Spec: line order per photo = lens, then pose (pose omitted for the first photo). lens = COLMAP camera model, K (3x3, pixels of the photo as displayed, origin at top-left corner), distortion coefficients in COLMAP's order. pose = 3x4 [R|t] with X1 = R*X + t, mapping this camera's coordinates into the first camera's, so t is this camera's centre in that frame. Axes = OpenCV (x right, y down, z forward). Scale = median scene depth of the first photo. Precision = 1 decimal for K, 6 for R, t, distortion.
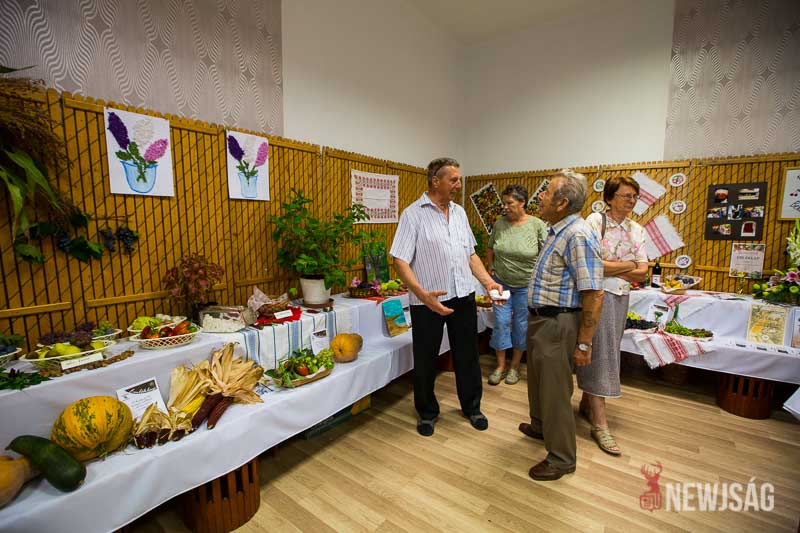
lens RADIAL K [[364.7, 0, 397.1], [0, 364.7, 266.6], [0, 0, 1]] dist [-0.045531, 0.013667]
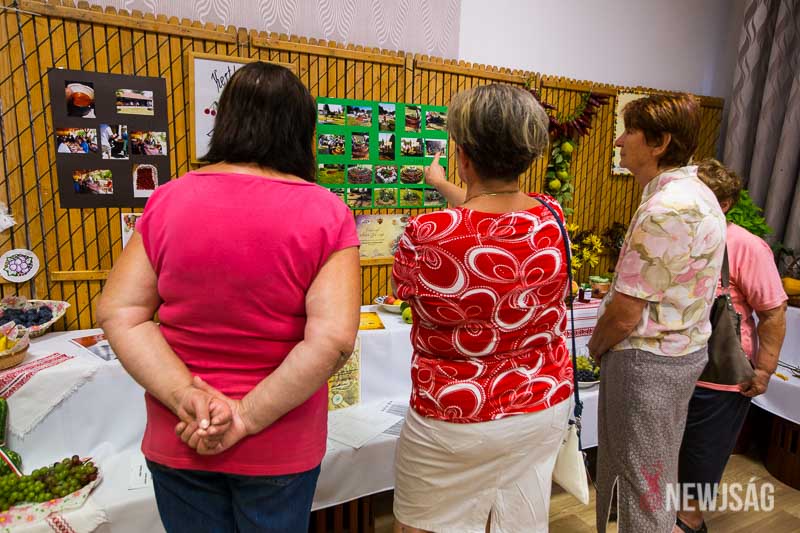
lens RADIAL K [[560.1, 0, 397.0], [0, 560.1, 266.2], [0, 0, 1]] dist [-0.018216, 0.045651]
pose [[0.396994, -0.146752, 0.906013, 0.465102], [0.081225, 0.988879, 0.124583, -0.063165], [-0.914220, 0.024132, 0.404499, 0.424588]]
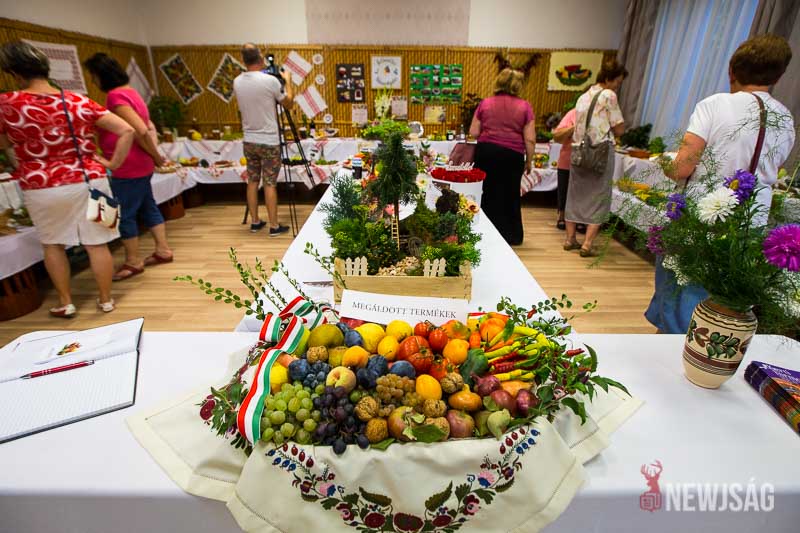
lens RADIAL K [[407.4, 0, 401.3], [0, 407.4, 256.9], [0, 0, 1]] dist [-0.049708, 0.011791]
pose [[0.779872, -0.232718, 0.581069, -0.077663], [0.071388, 0.955328, 0.286797, 0.082776], [-0.621855, -0.182184, 0.761647, -0.643561]]
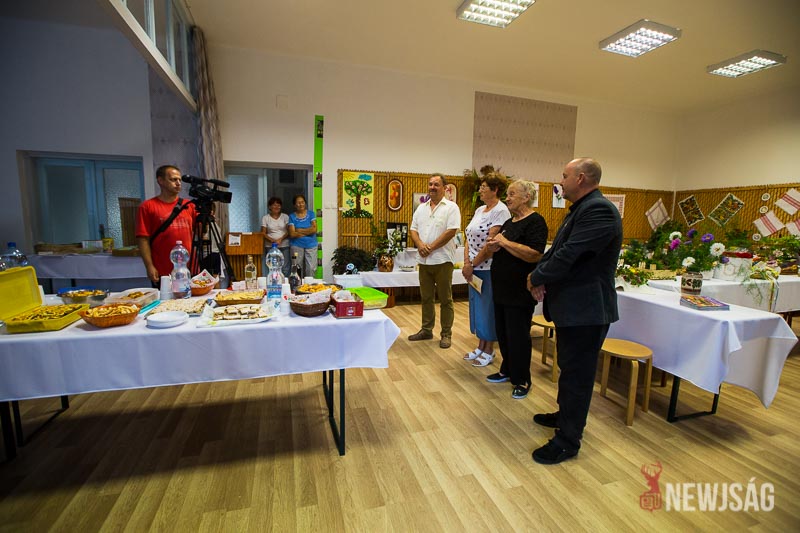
lens RADIAL K [[364.7, 0, 394.9], [0, 364.7, 266.9], [0, 0, 1]] dist [-0.045531, 0.013667]
pose [[0.810801, 0.089980, -0.578365, 0.183392], [-0.087676, 0.995635, 0.031987, 0.238382], [0.578719, 0.024773, 0.815151, -1.617607]]
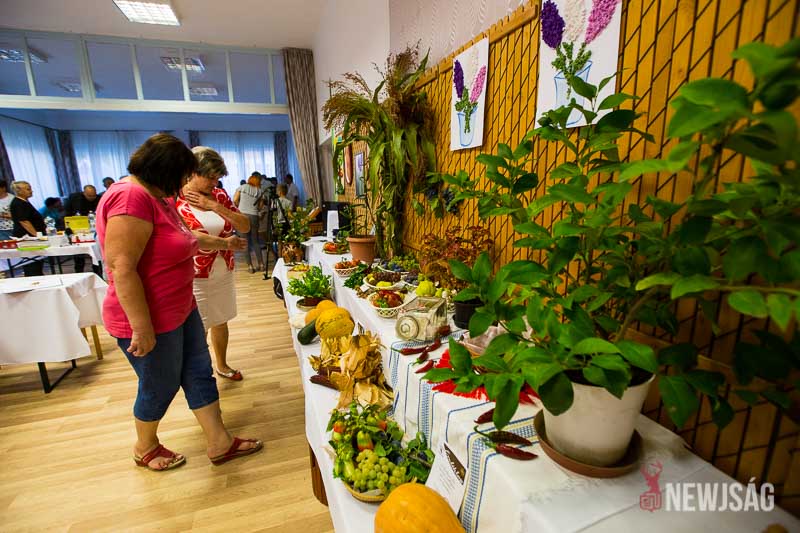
lens RADIAL K [[364.7, 0, 402.3], [0, 364.7, 268.4], [0, 0, 1]] dist [-0.045531, 0.013667]
pose [[-0.544568, 0.197484, -0.815135, 0.086806], [-0.086129, 0.953578, 0.288566, -0.104341], [0.834283, 0.227350, -0.502279, 0.874233]]
